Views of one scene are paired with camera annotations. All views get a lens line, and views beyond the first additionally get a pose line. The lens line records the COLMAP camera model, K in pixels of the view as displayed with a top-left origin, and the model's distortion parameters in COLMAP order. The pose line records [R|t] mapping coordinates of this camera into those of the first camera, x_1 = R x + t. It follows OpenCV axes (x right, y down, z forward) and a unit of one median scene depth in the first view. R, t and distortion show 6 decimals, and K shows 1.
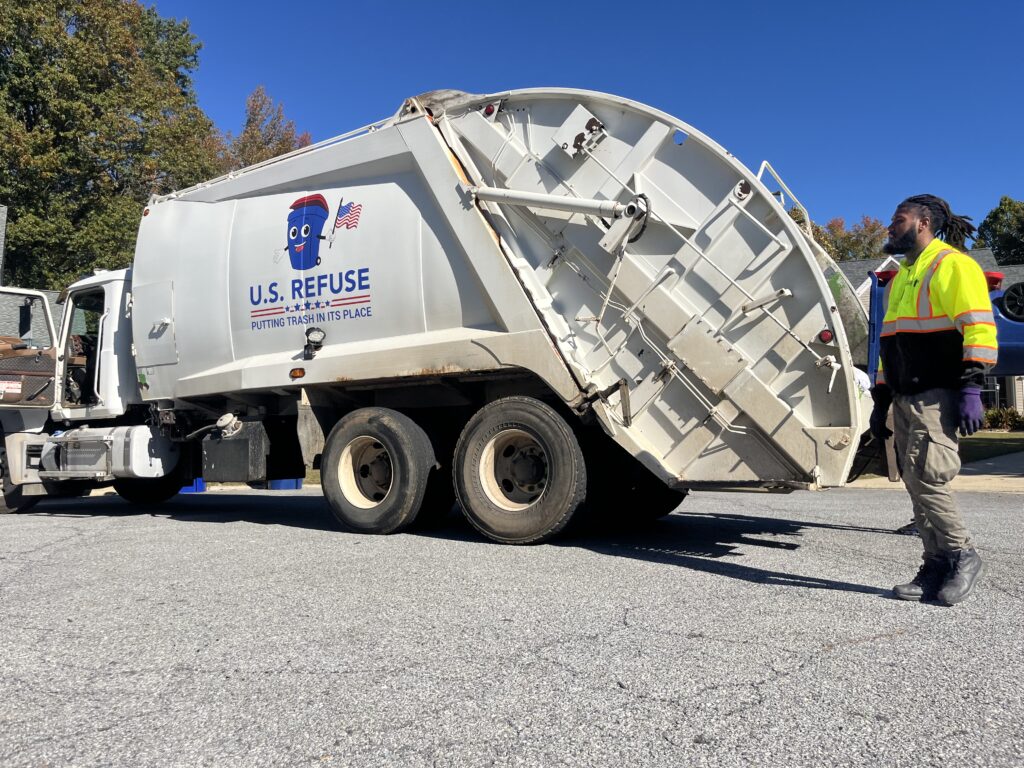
lens RADIAL K [[768.1, 0, 512.0], [0, 768.1, 384.0], [0, 0, 1]] dist [0.055049, -0.080957]
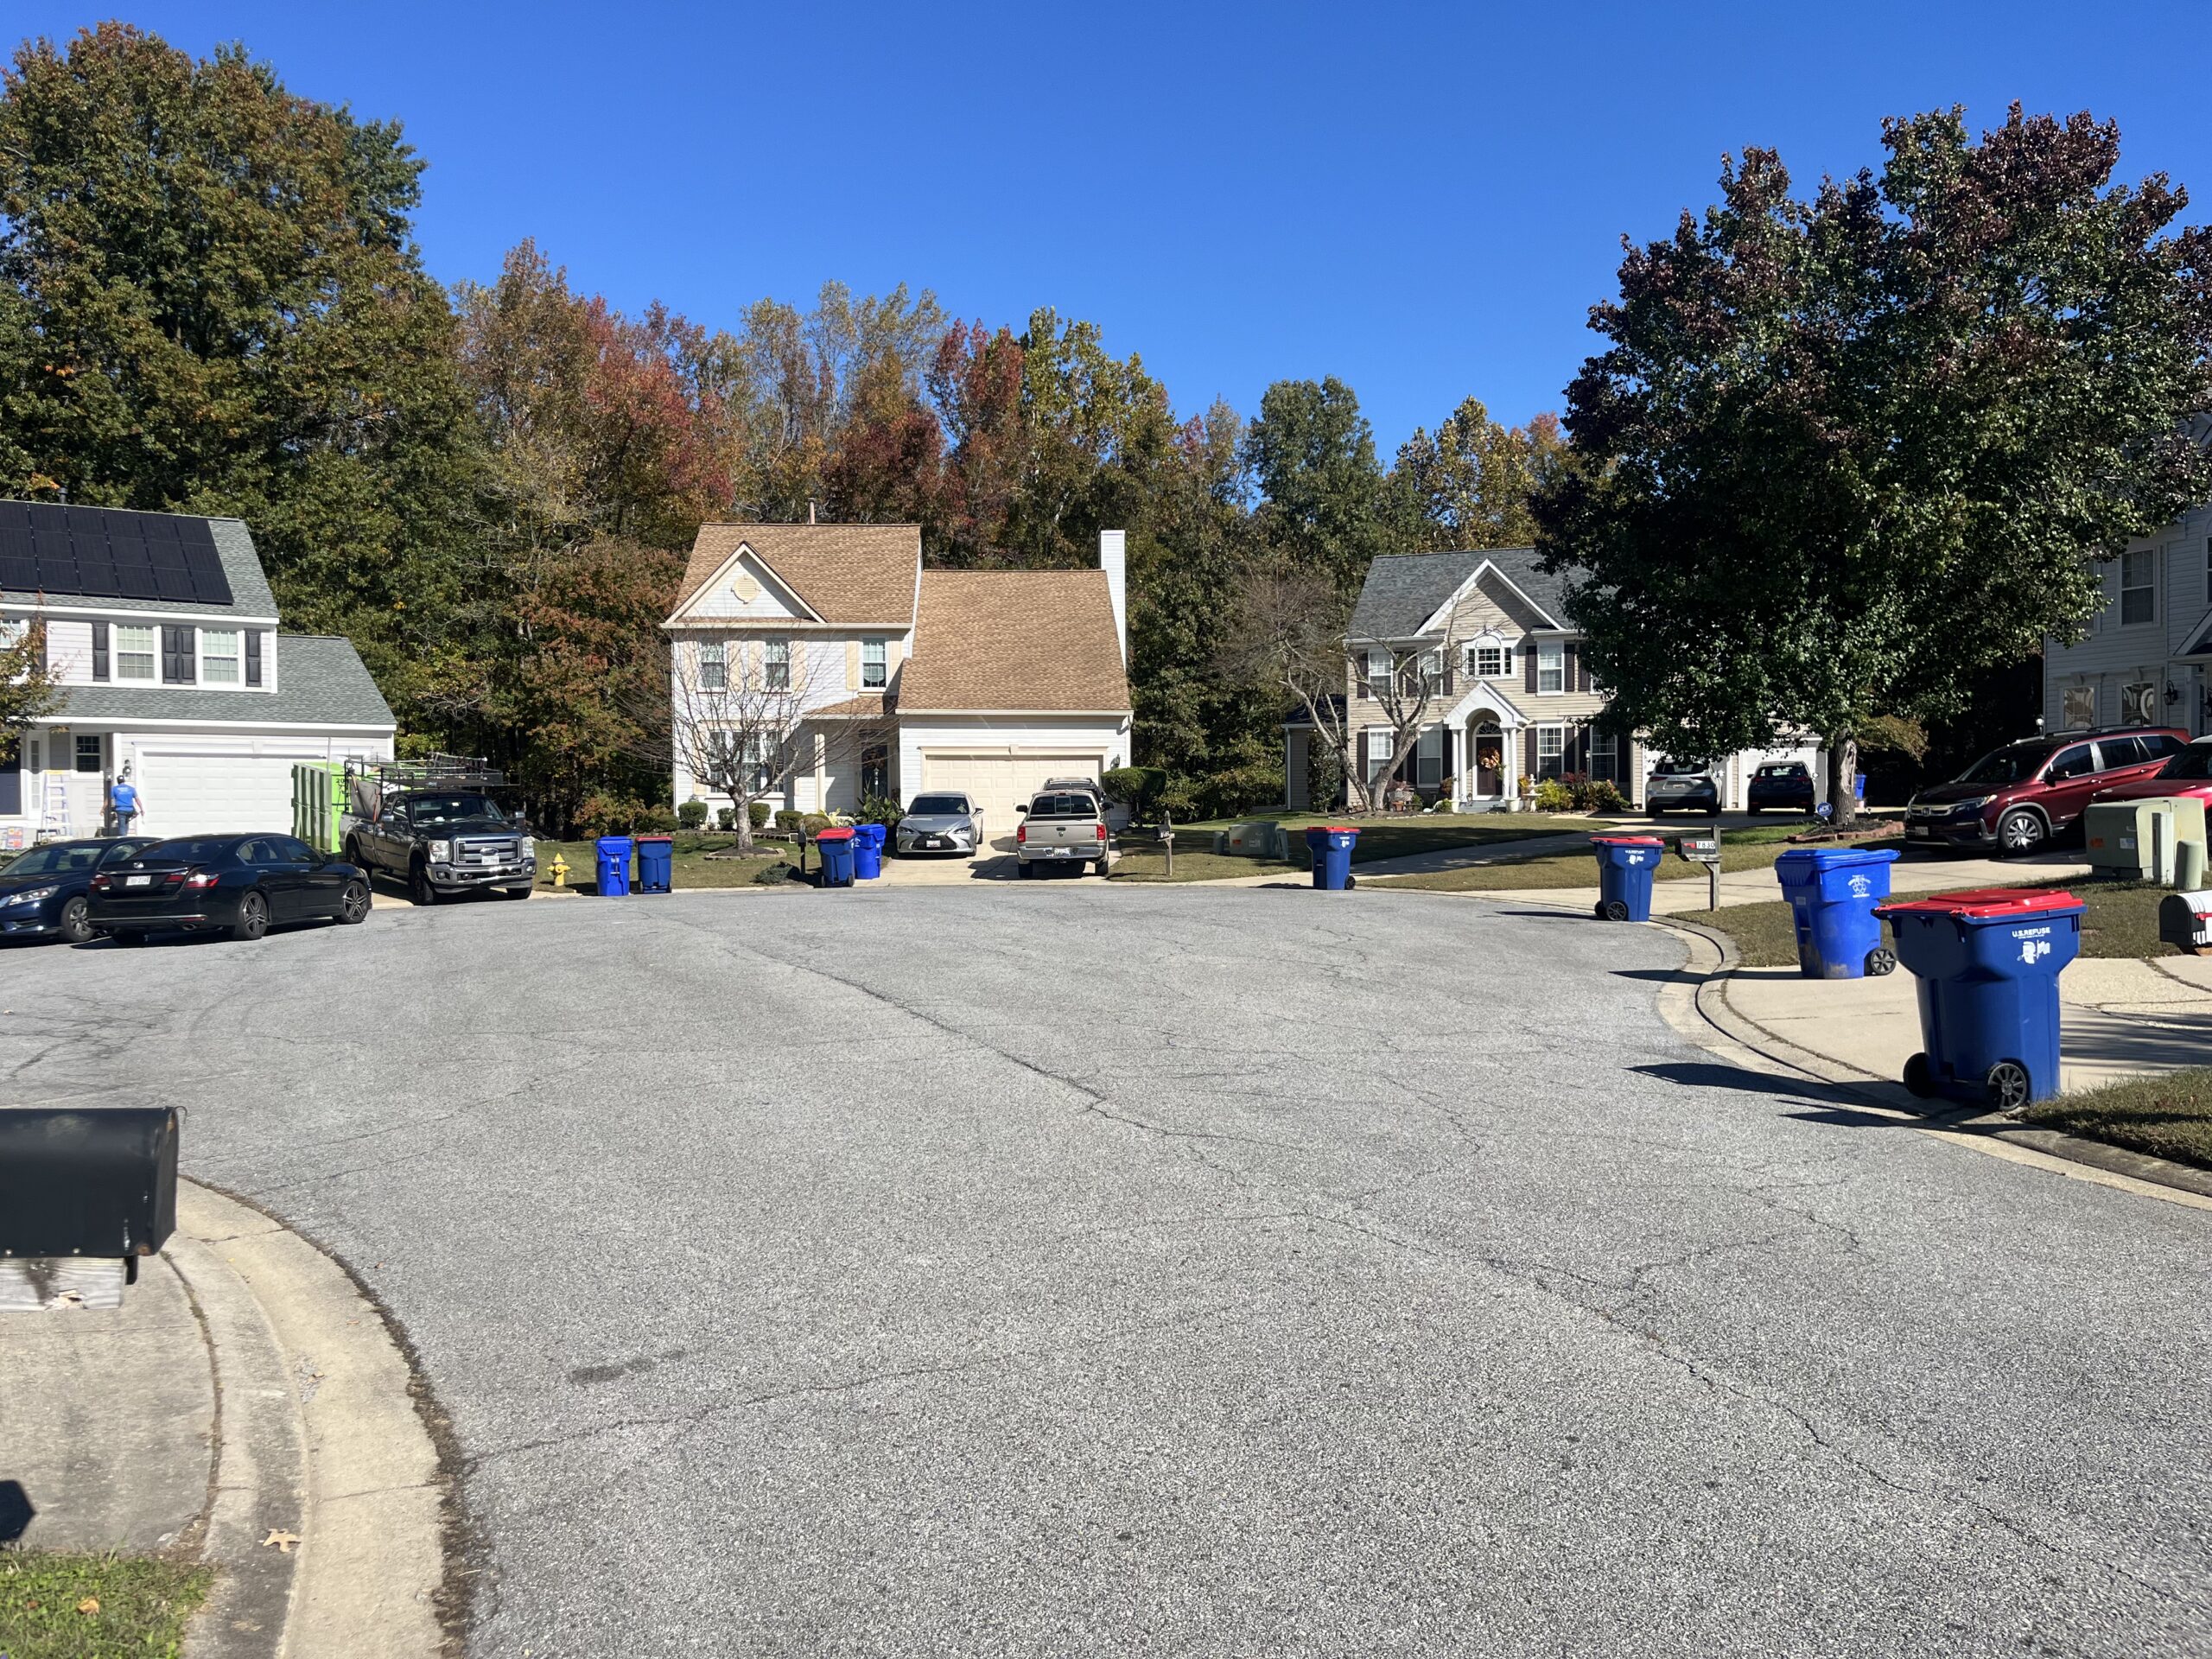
lens RADIAL K [[1659.3, 0, 1106.0], [0, 1659.3, 829.5], [0, 0, 1]] dist [0.055049, -0.080957]
pose [[0.997793, -0.004148, 0.066267, 0.048514], [-0.001940, 0.995799, 0.091543, -0.060464], [-0.066368, -0.091470, 0.993594, -0.488919]]
